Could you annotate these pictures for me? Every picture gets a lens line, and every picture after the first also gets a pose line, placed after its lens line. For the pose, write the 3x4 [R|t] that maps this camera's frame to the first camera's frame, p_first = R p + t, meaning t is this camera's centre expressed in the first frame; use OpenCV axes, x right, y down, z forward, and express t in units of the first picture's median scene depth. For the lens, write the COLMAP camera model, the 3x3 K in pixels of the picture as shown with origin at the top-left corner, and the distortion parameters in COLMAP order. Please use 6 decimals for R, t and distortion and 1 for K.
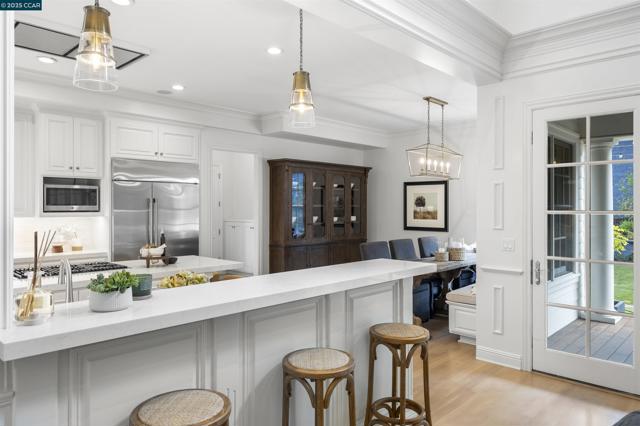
lens RADIAL K [[438.3, 0, 319.0], [0, 438.3, 206.0], [0, 0, 1]] dist [0.023702, -0.001628]
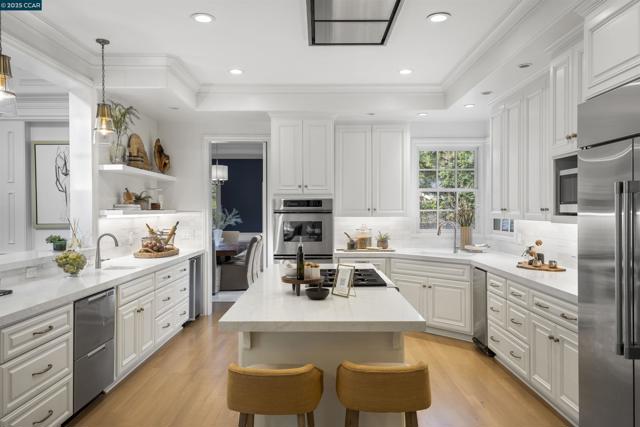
lens RADIAL K [[461.6, 0, 323.0], [0, 461.6, 210.8], [0, 0, 1]] dist [0.045265, -0.004402]
pose [[-0.724901, 0.002333, -0.688849, 0.069282], [0.003752, 0.999993, -0.000562, 0.006192], [0.688843, -0.002992, -0.724905, 1.163200]]
